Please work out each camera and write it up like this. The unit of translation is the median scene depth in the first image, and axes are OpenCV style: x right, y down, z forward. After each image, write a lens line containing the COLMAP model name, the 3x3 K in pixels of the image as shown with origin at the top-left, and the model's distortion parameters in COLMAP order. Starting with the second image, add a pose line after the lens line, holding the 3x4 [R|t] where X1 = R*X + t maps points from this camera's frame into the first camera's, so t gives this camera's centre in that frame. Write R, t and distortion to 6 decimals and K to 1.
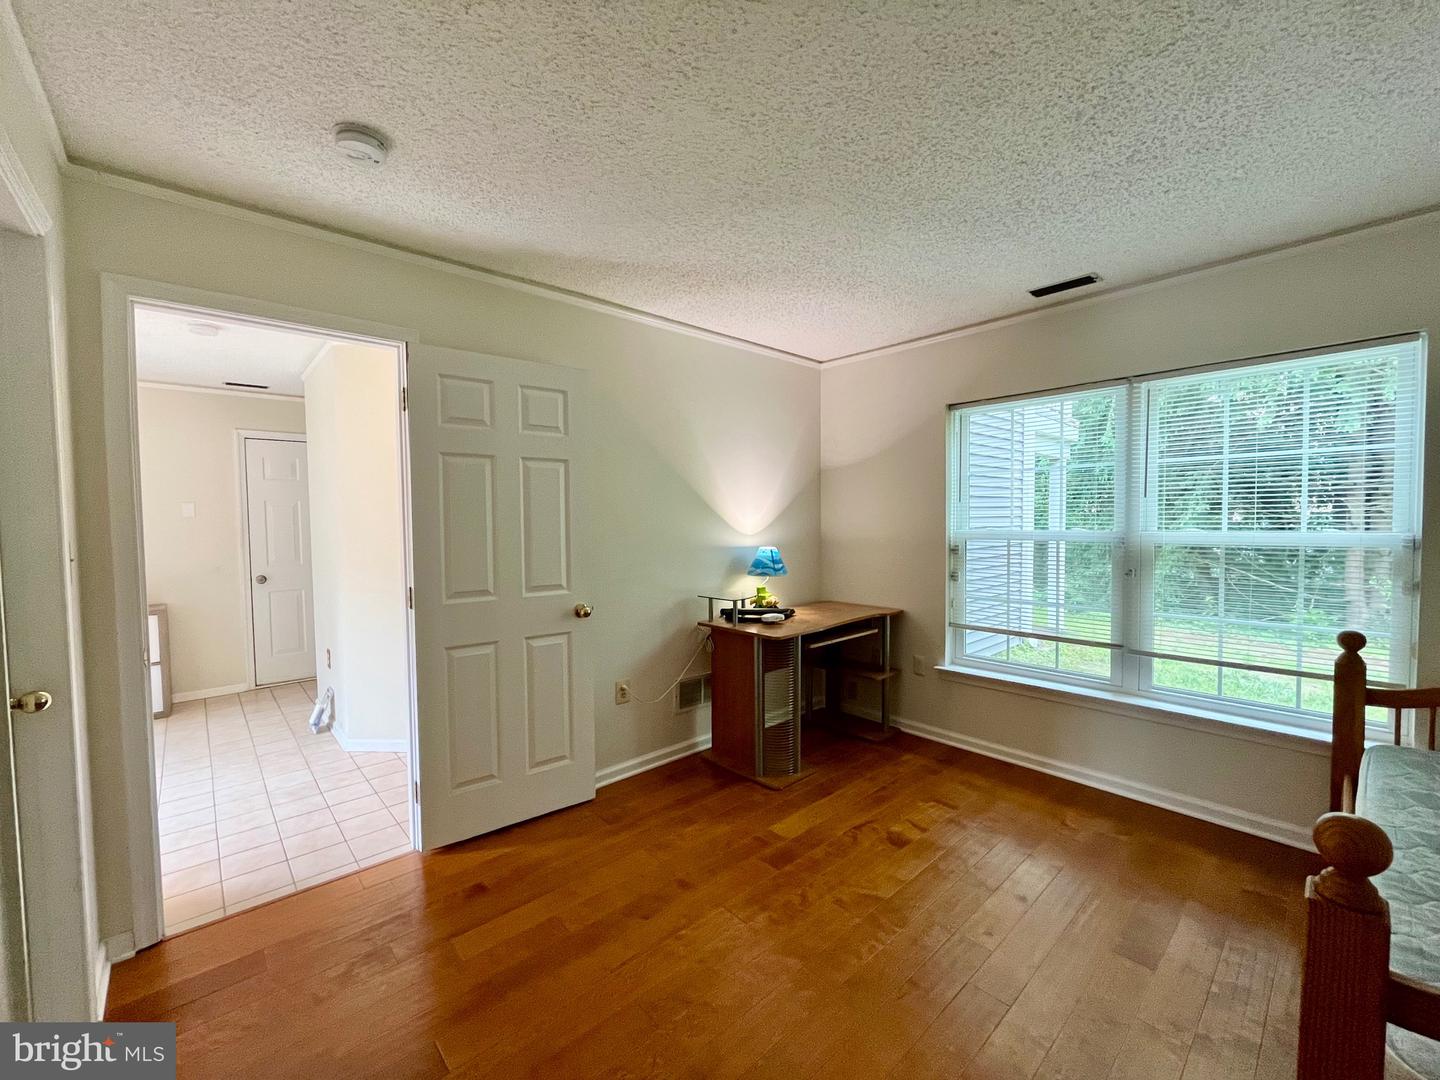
lens RADIAL K [[585.3, 0, 716.4], [0, 585.3, 547.2], [0, 0, 1]] dist [-0.005973, 0.000096]
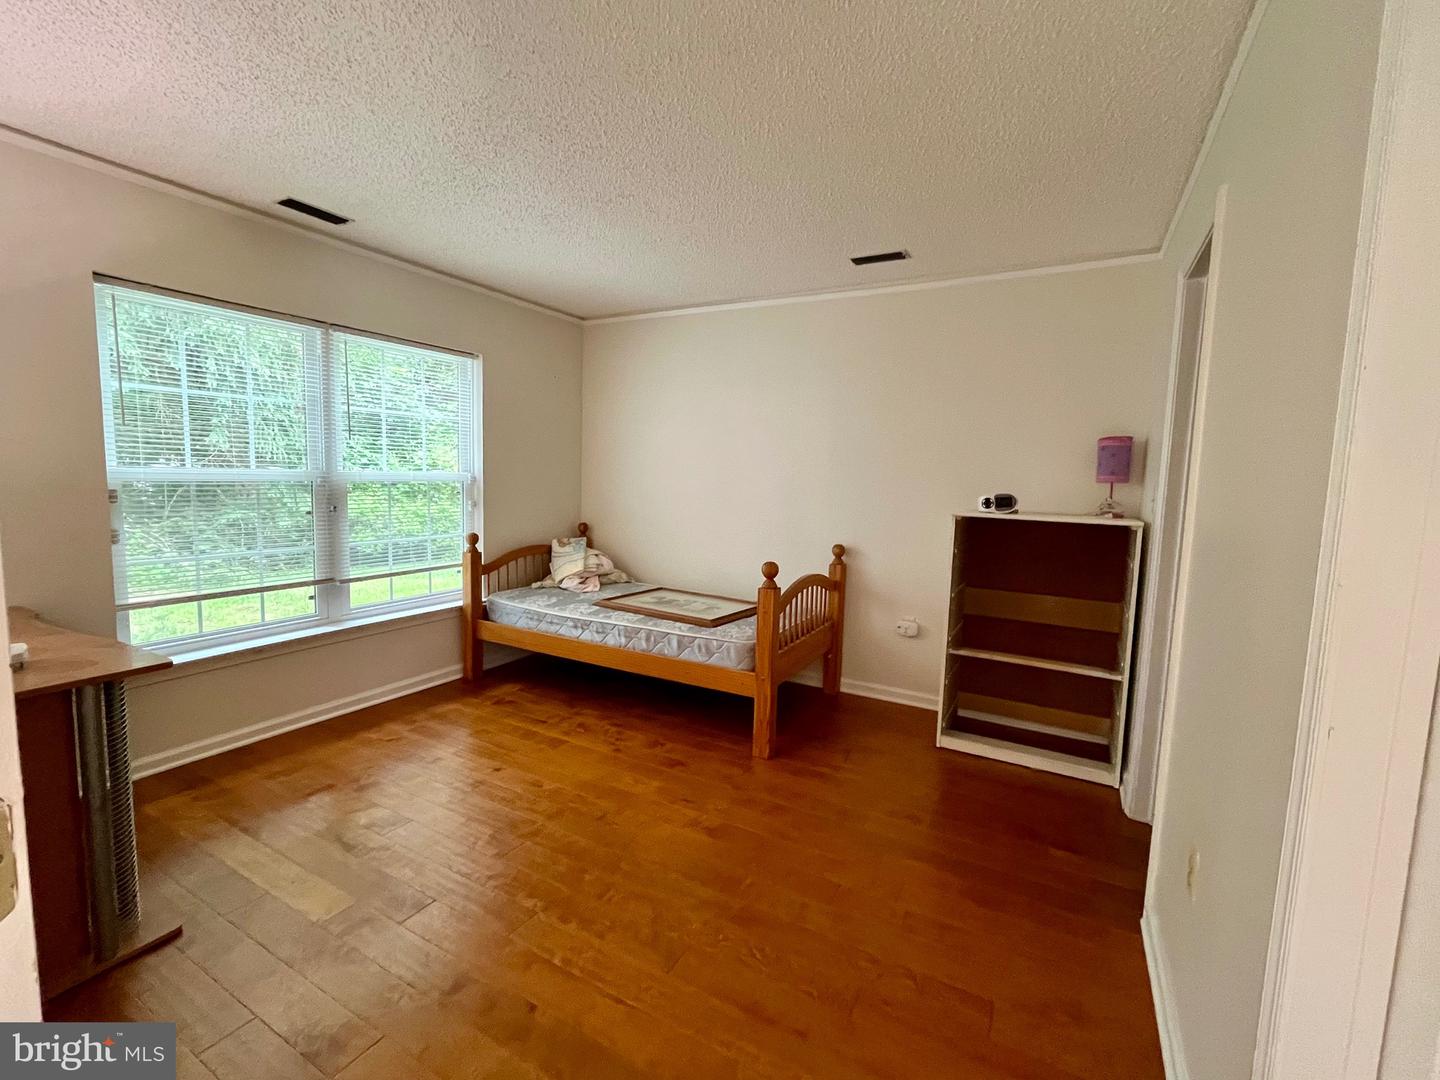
lens RADIAL K [[628.4, 0, 724.4], [0, 628.4, 534.4], [0, 0, 1]] dist [0.003479, 0.000083]
pose [[-0.331364, -0.096837, 0.938520, -0.601585], [0.012120, 0.994200, 0.106862, -0.024712], [-0.943425, 0.046785, -0.328269, 0.684665]]
